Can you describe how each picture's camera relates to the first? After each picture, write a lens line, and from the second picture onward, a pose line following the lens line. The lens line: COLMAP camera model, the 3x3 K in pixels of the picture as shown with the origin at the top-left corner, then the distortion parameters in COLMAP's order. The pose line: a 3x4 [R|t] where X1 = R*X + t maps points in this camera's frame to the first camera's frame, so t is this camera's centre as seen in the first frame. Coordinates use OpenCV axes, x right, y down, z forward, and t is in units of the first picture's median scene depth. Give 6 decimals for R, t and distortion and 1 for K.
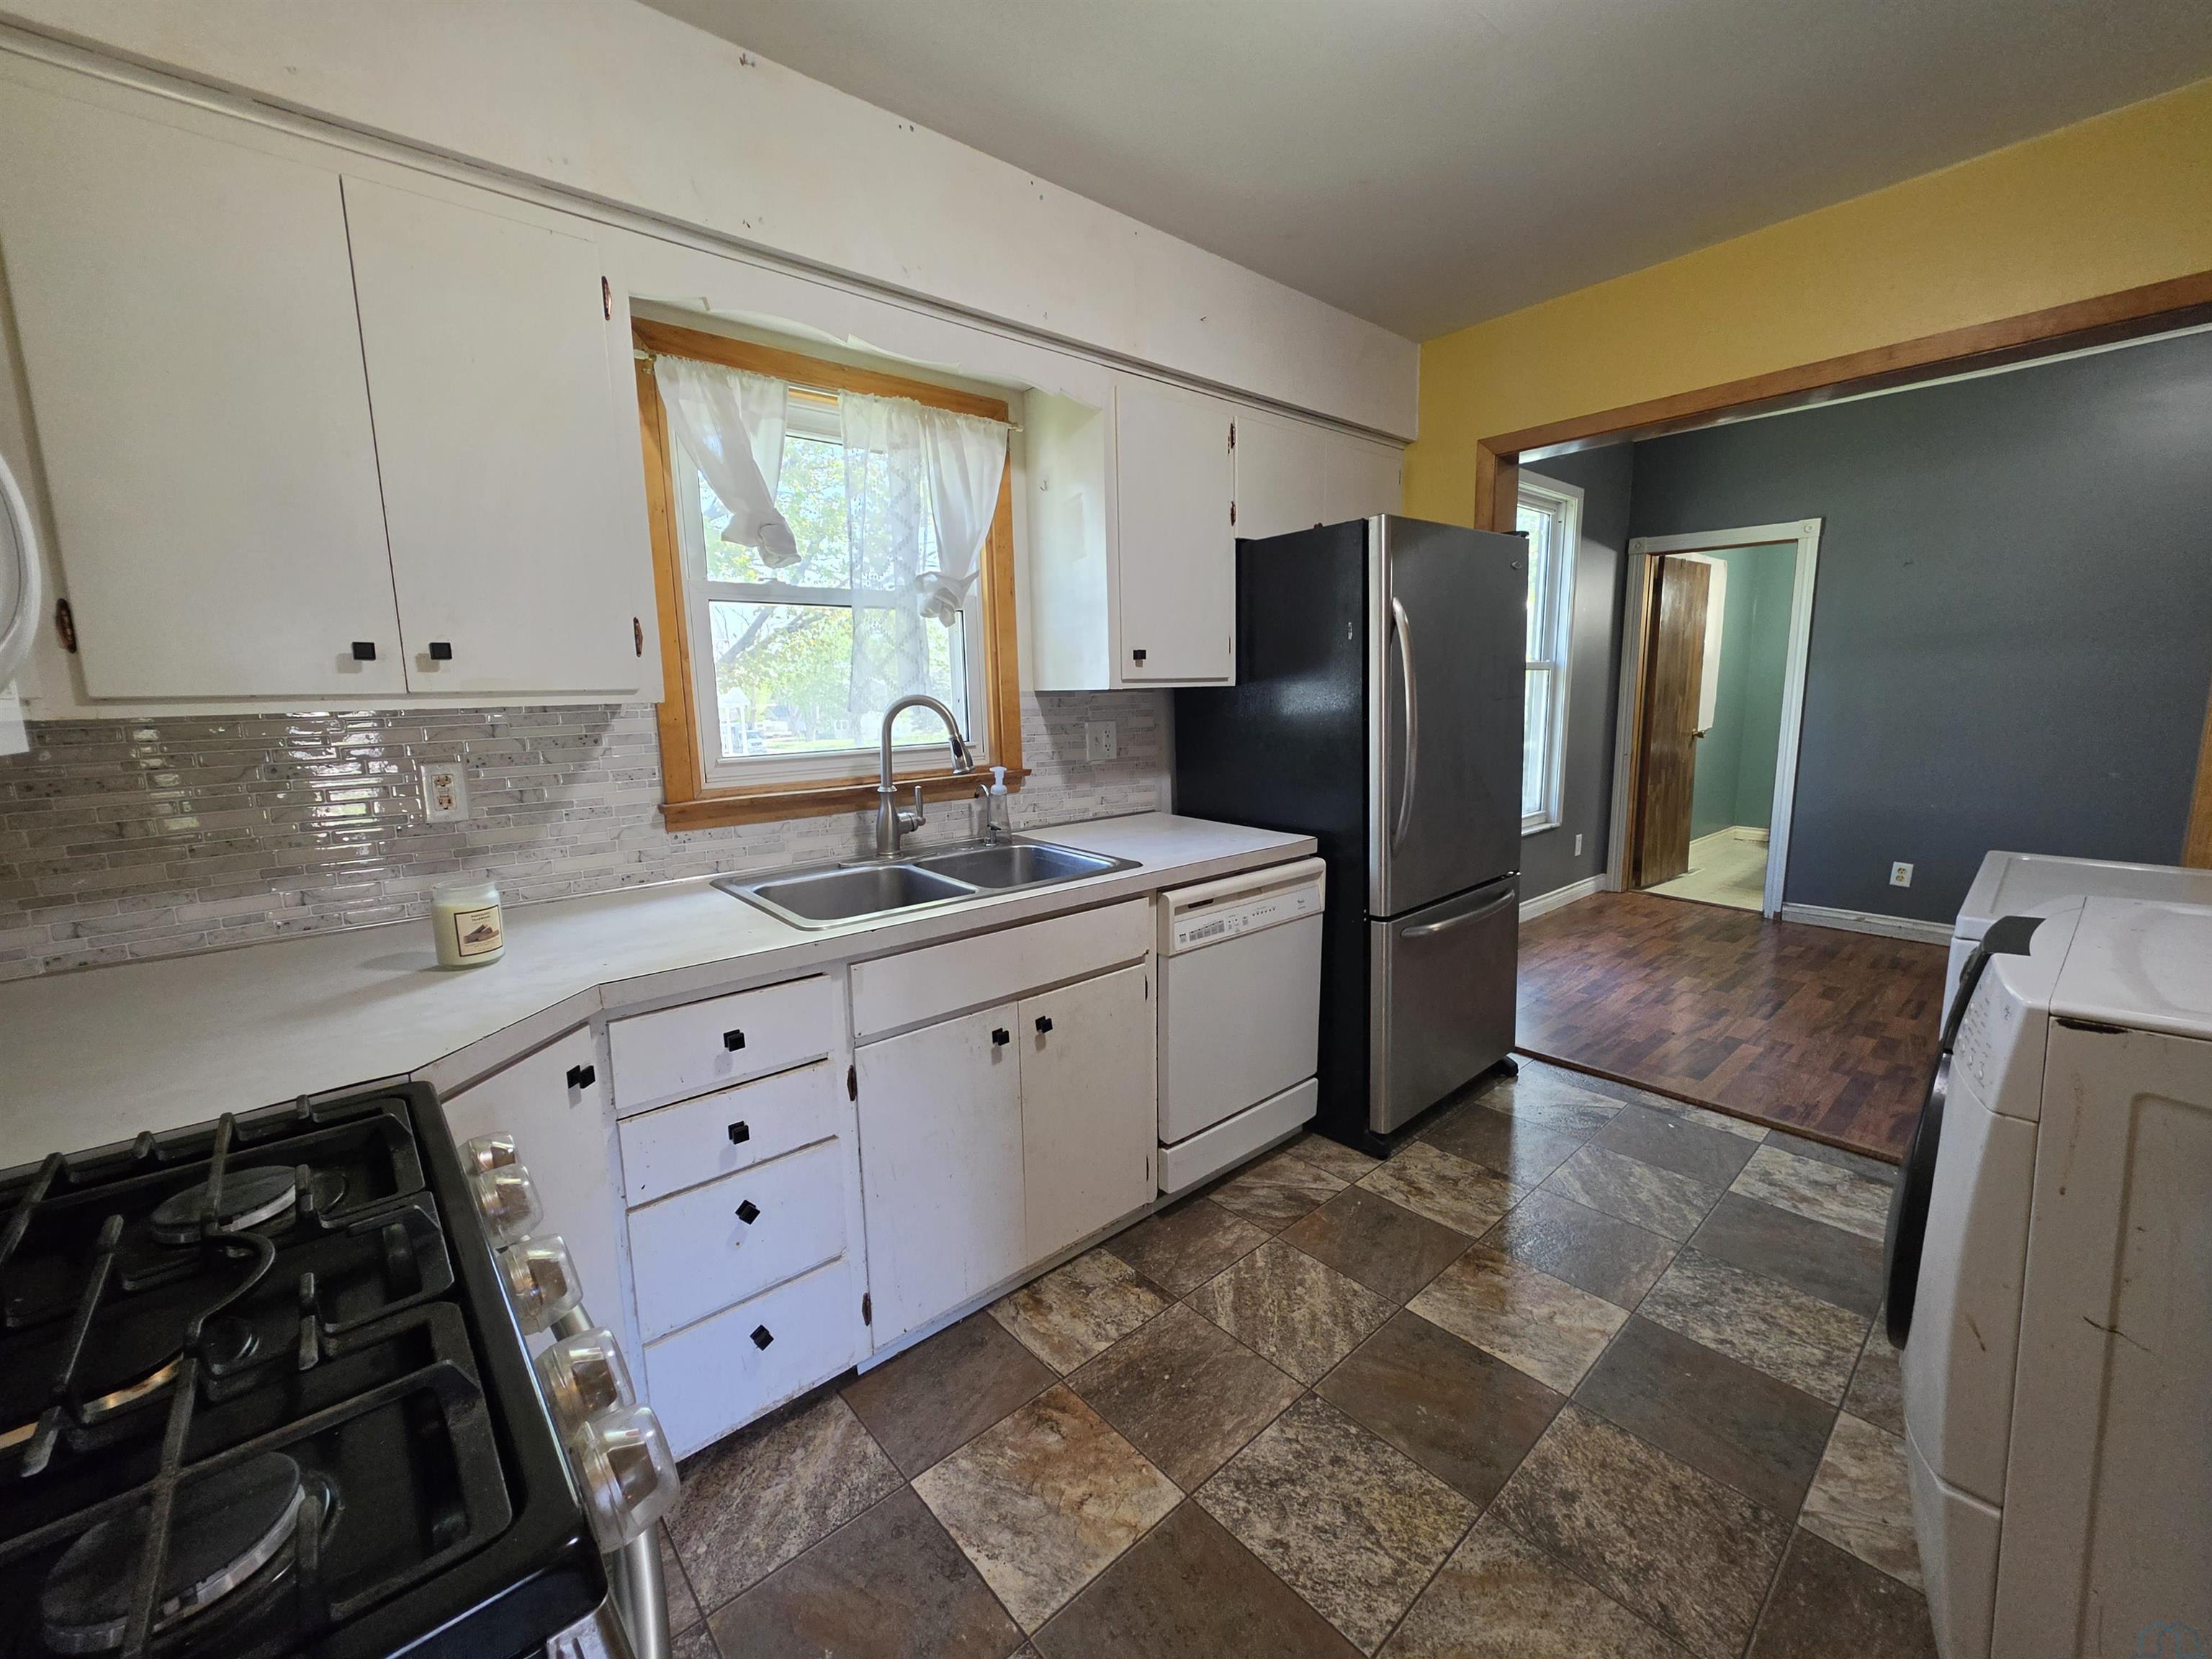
lens RADIAL K [[883.5, 0, 1107.9], [0, 883.5, 820.8], [0, 0, 1]] dist [-0.007082, 0.003193]
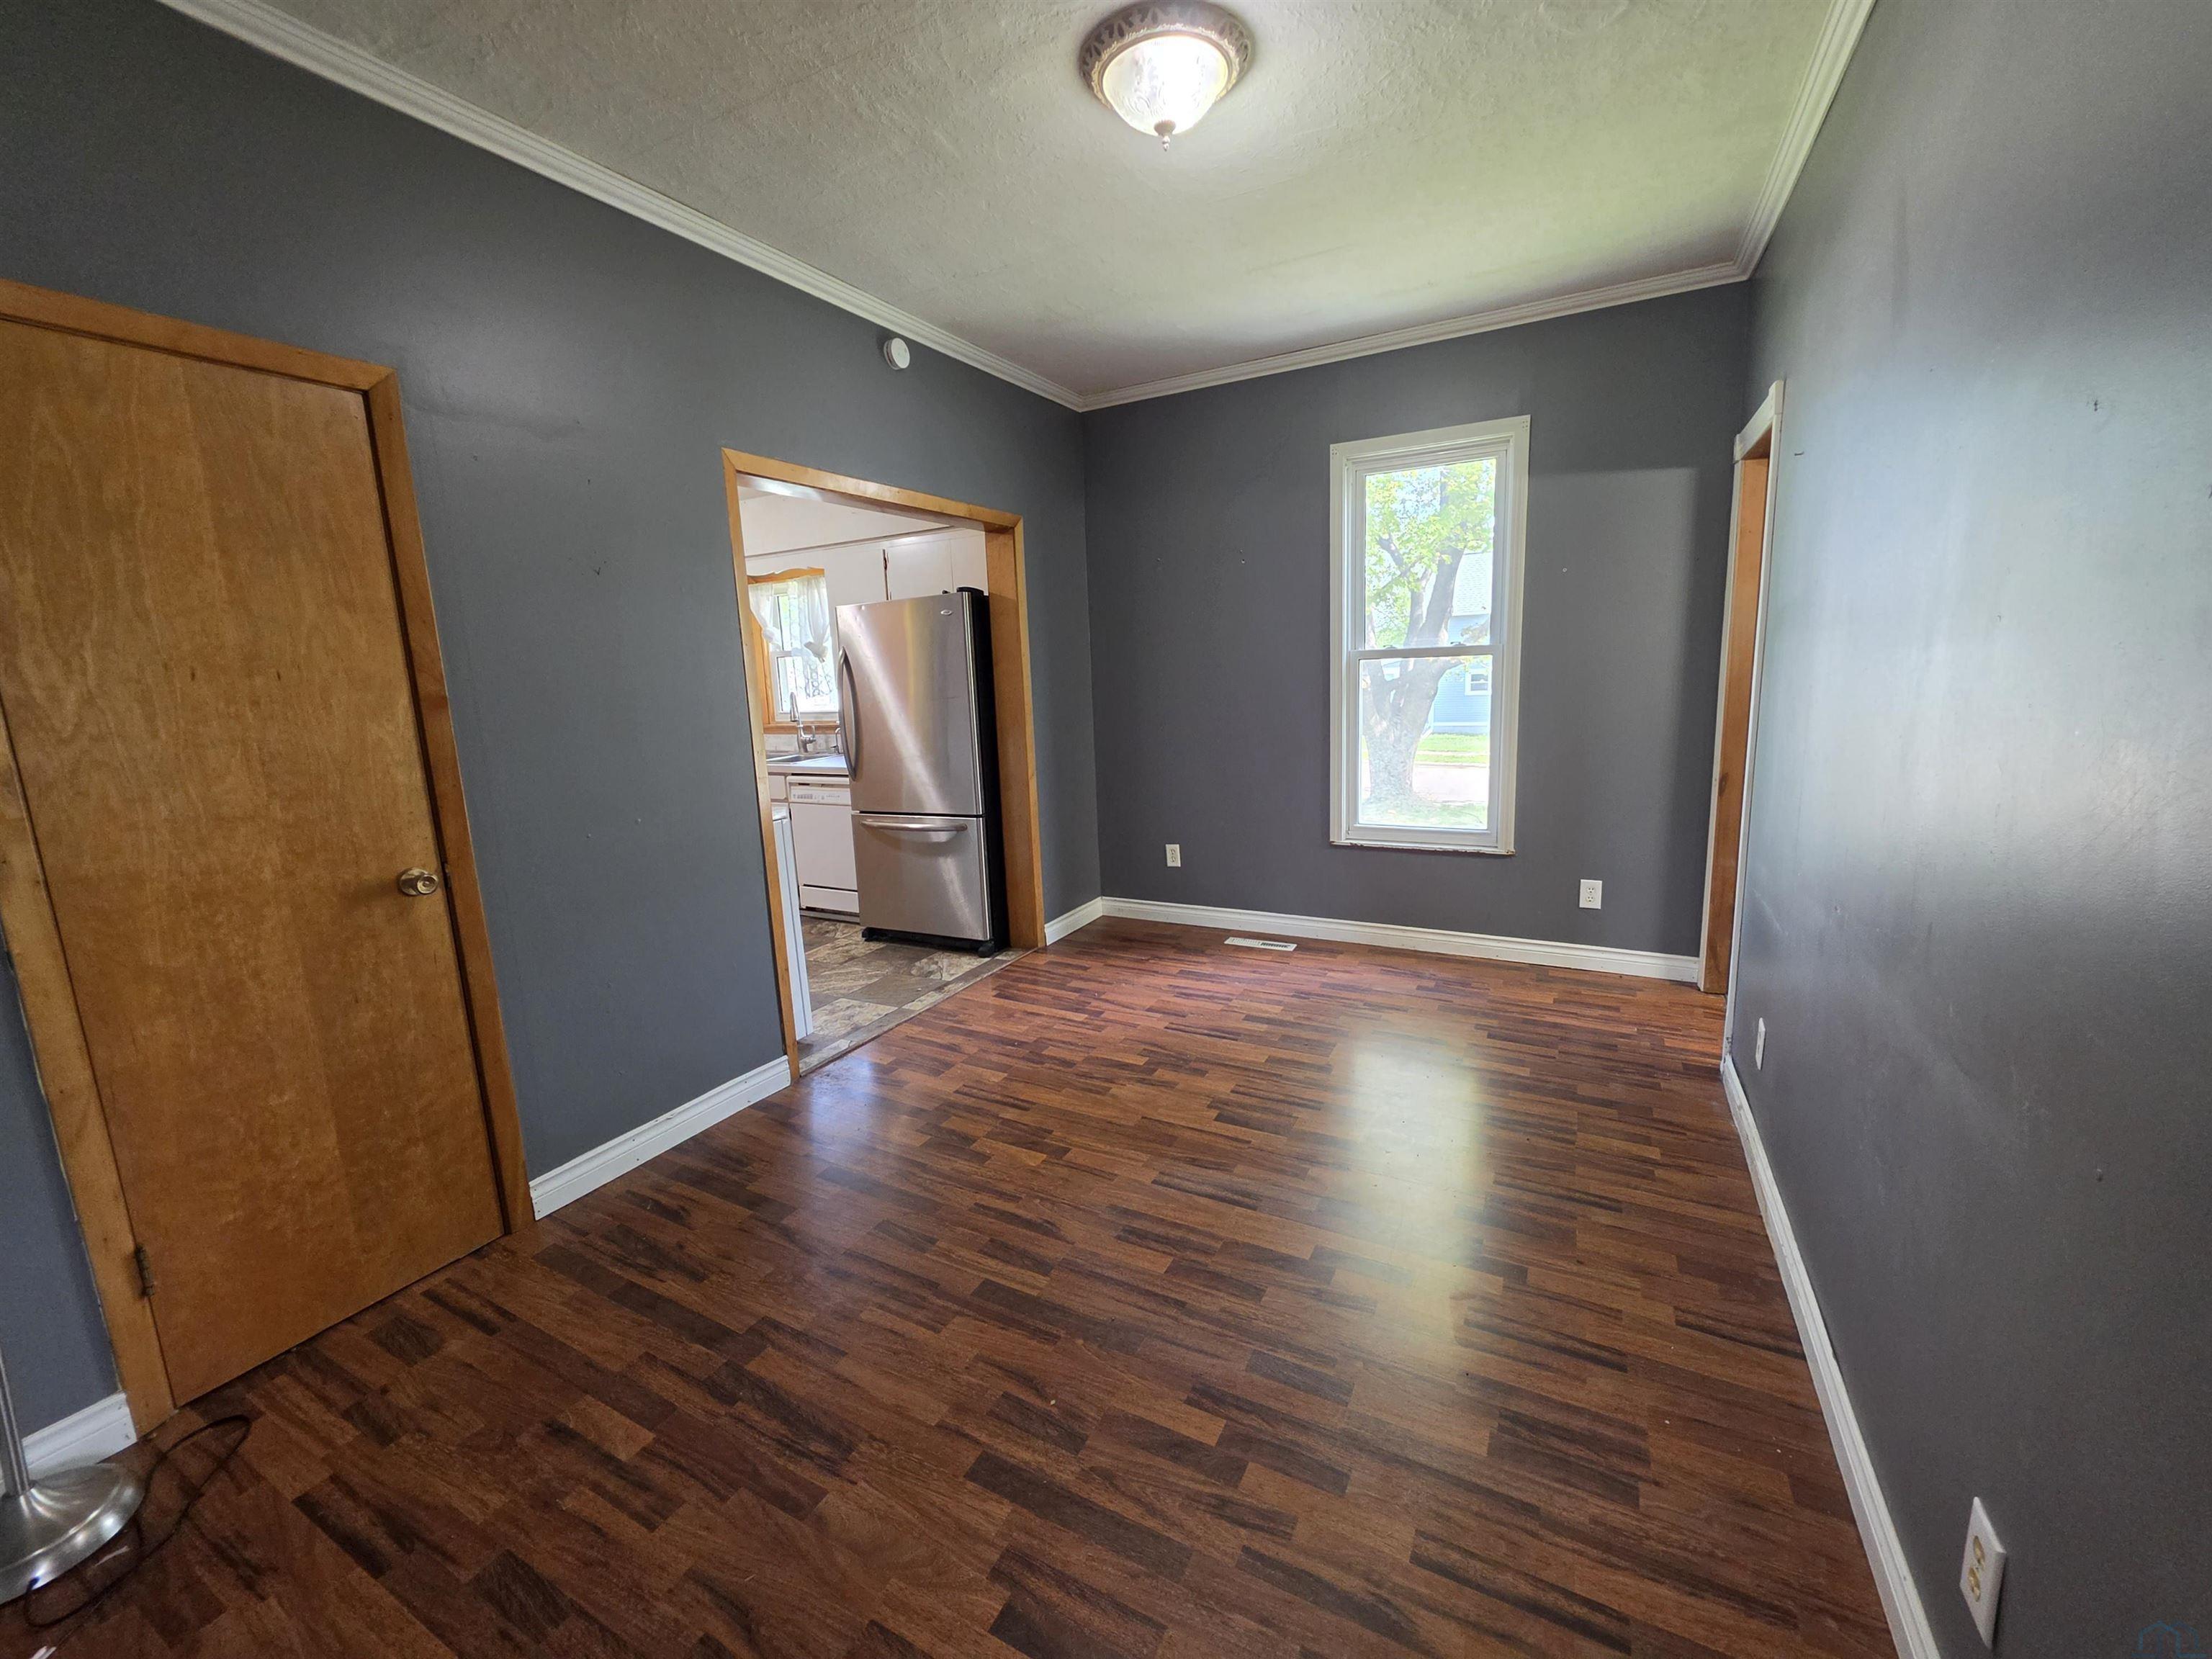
lens RADIAL K [[883.5, 0, 1107.9], [0, 883.5, 820.8], [0, 0, 1]] dist [-0.007082, 0.003193]
pose [[0.362065, 0.165577, -0.917330, 2.674920], [-0.108080, 0.984917, 0.135117, -0.223560], [0.925866, 0.050224, 0.374499, 0.921780]]
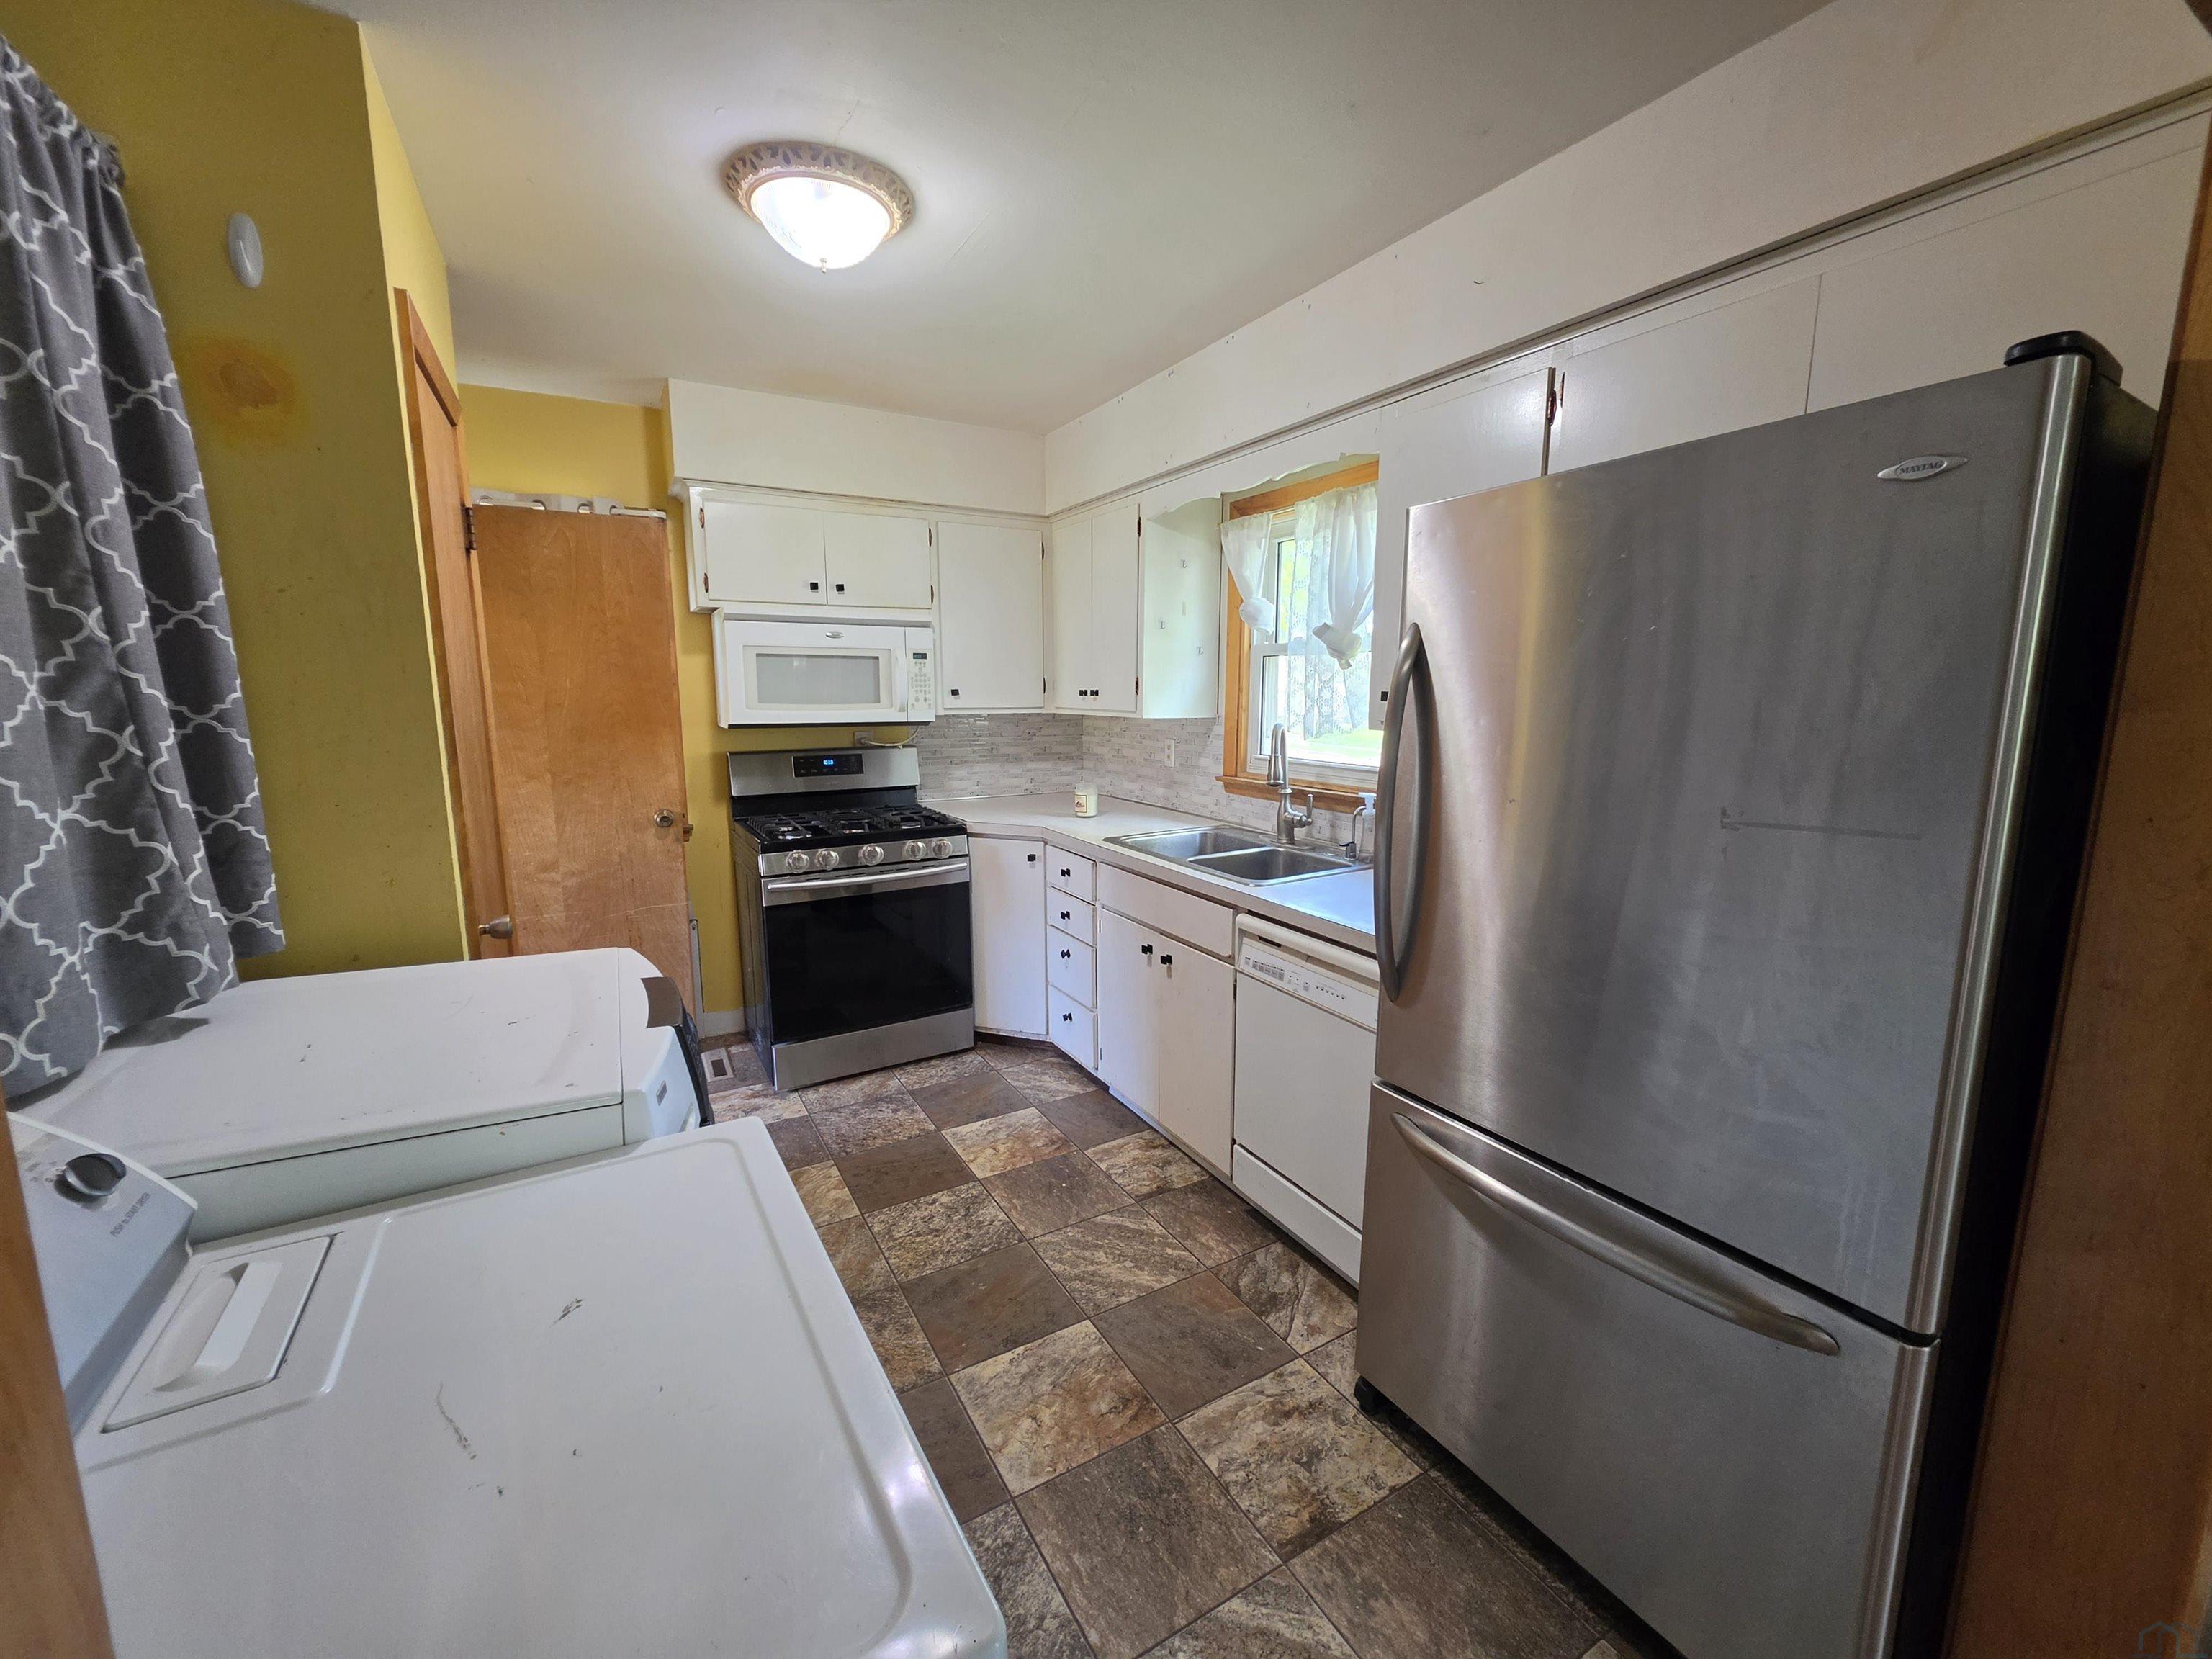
lens RADIAL K [[883.5, 0, 1107.9], [0, 883.5, 820.8], [0, 0, 1]] dist [-0.007082, 0.003193]
pose [[-0.190694, 0.168915, -0.967007, 1.169676], [-0.145669, 0.969309, 0.198043, -0.229974], [0.970781, 0.178628, -0.160235, 1.007763]]
